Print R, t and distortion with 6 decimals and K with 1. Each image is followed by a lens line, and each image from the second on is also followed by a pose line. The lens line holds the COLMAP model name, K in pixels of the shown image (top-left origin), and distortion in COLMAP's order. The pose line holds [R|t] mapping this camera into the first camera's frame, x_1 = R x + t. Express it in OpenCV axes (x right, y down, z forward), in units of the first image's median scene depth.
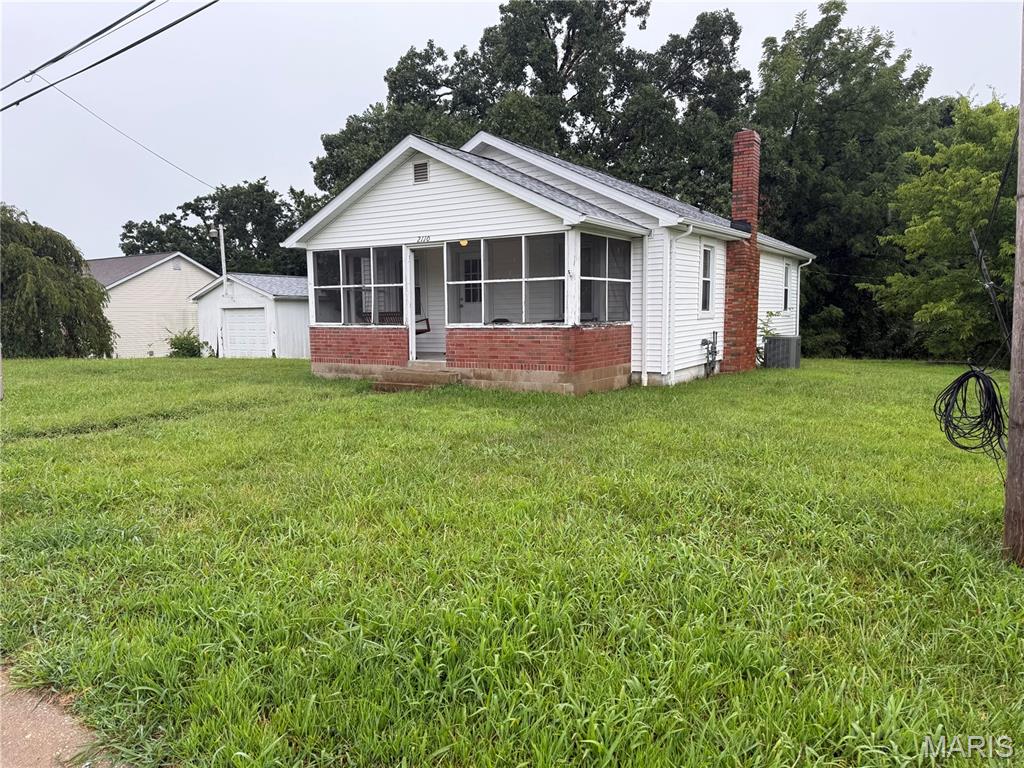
lens RADIAL K [[724.6, 0, 516.7], [0, 724.6, 392.1], [0, 0, 1]] dist [0.083757, -0.101624]
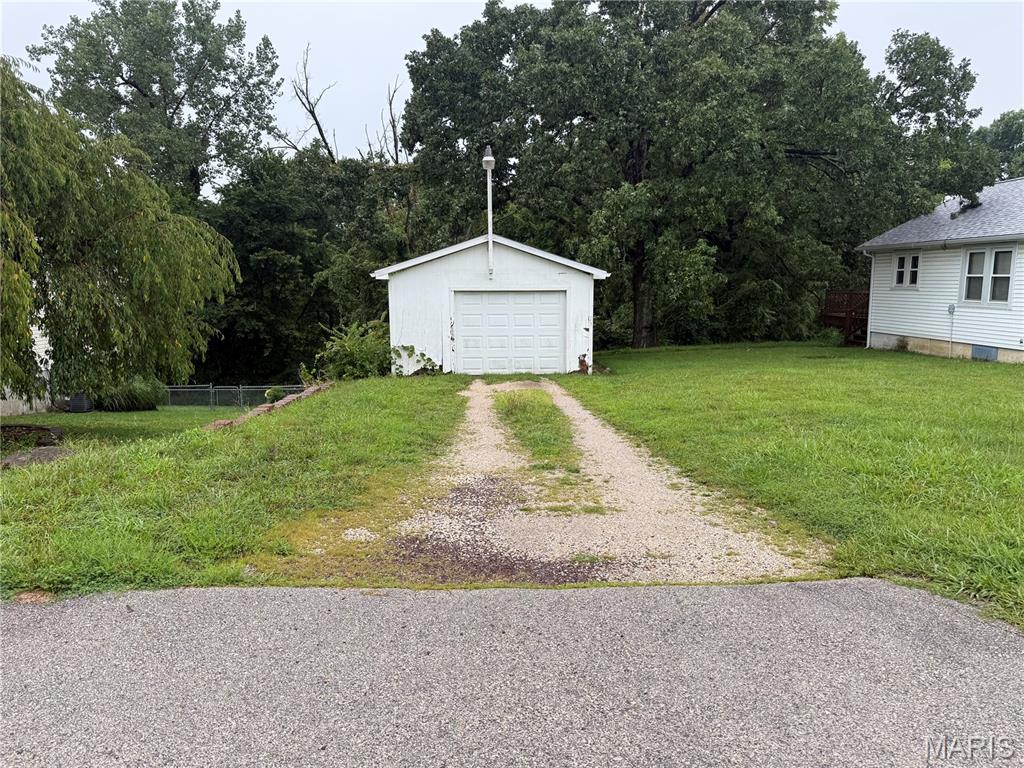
lens RADIAL K [[724.6, 0, 507.8], [0, 724.6, 390.9], [0, 0, 1]] dist [0.083757, -0.101624]
pose [[0.802983, -0.077993, 0.590877, -0.763169], [0.056431, 0.996896, 0.054898, -0.064805], [-0.593325, -0.010739, 0.804892, 0.514001]]
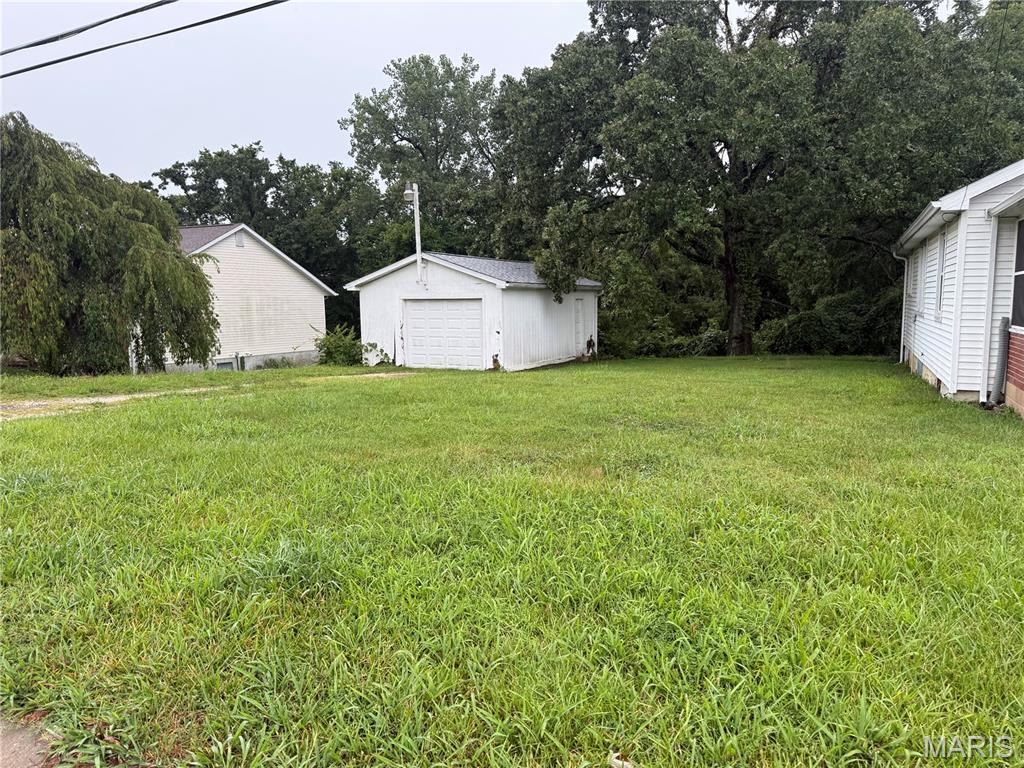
lens RADIAL K [[724.6, 0, 517.2], [0, 724.6, 393.1], [0, 0, 1]] dist [0.083757, -0.101624]
pose [[0.991041, -0.014350, 0.132782, -0.405459], [0.011644, 0.999709, 0.021130, -0.034017], [-0.133046, -0.019395, 0.990920, 0.259282]]
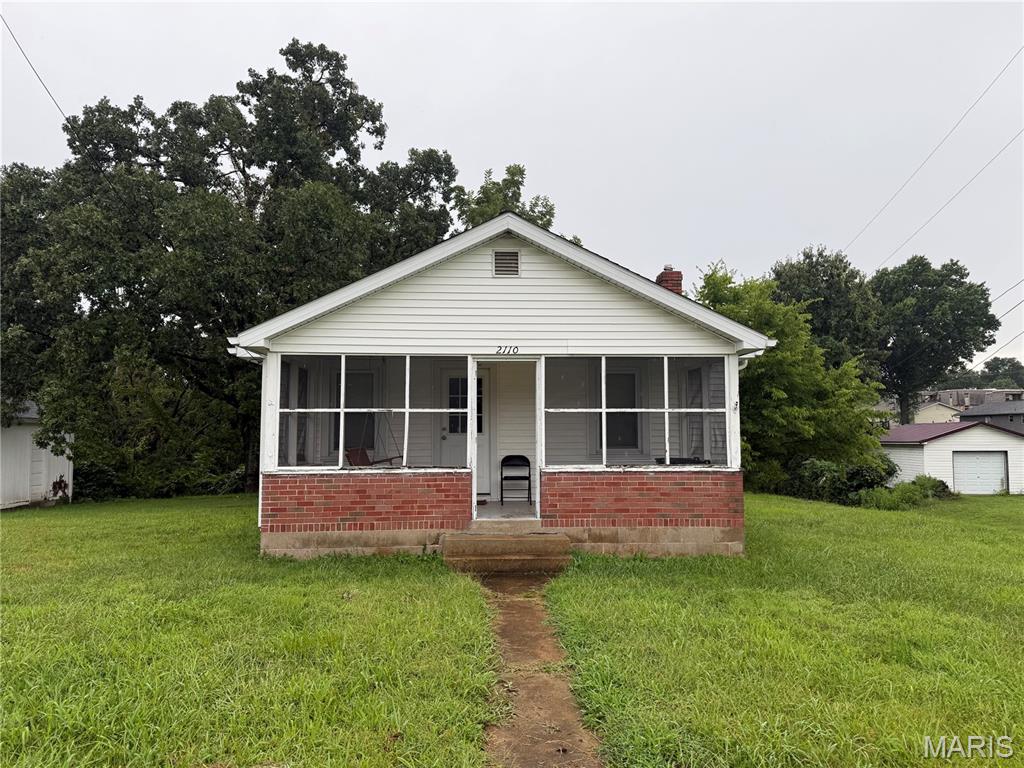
lens RADIAL K [[724.6, 0, 521.7], [0, 724.6, 383.3], [0, 0, 1]] dist [0.083757, -0.101624]
pose [[0.811300, 0.049177, 0.582558, -0.250963], [0.055162, 0.985572, -0.160018, -0.028381], [-0.582021, 0.161958, 0.796882, 0.195793]]
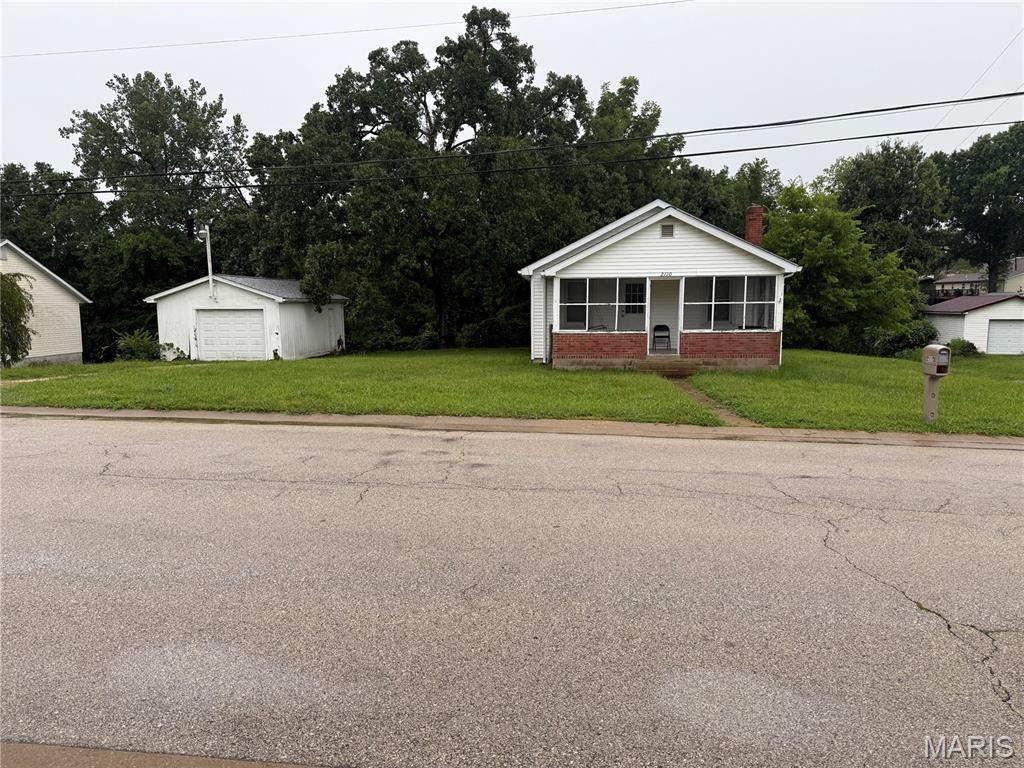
lens RADIAL K [[724.6, 0, 518.9], [0, 724.6, 395.8], [0, 0, 1]] dist [0.083757, -0.101624]
pose [[0.871846, -0.055857, 0.486584, -0.535549], [0.046148, 0.998424, 0.031925, -0.009643], [-0.487600, -0.005379, 0.873050, -0.080928]]
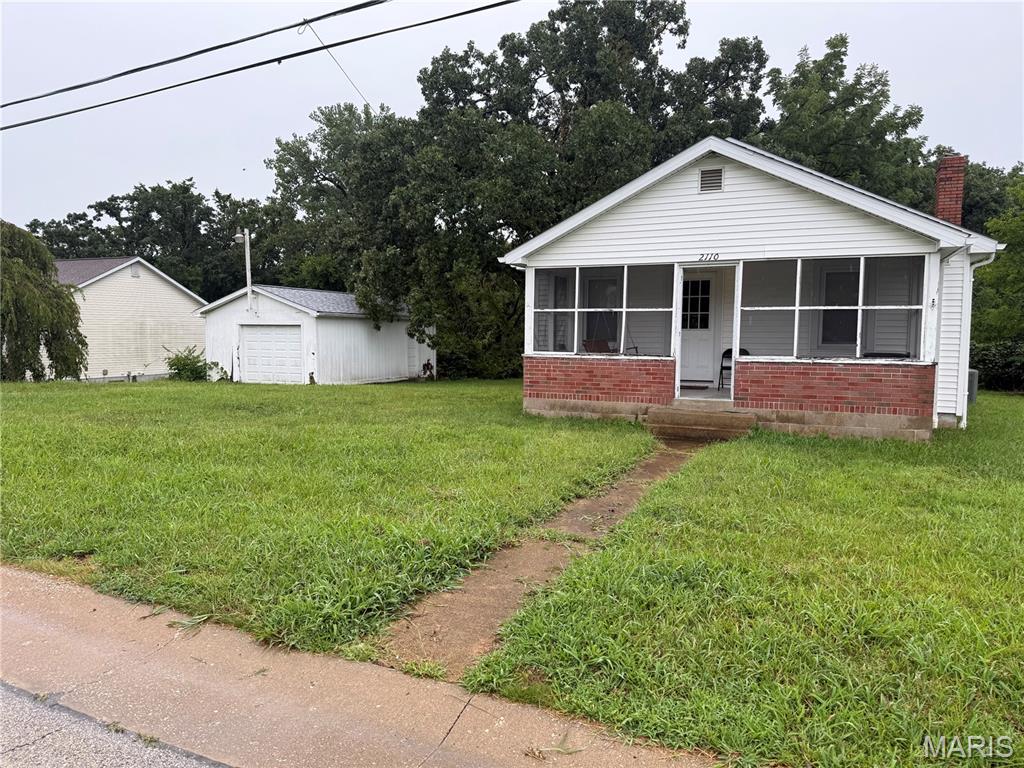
lens RADIAL K [[724.6, 0, 516.8], [0, 724.6, 387.8], [0, 0, 1]] dist [0.083757, -0.101624]
pose [[0.986617, 0.005611, 0.162958, -0.228722], [-0.001080, 0.999611, -0.027875, -0.015423], [-0.163051, 0.027326, 0.986239, 0.091734]]
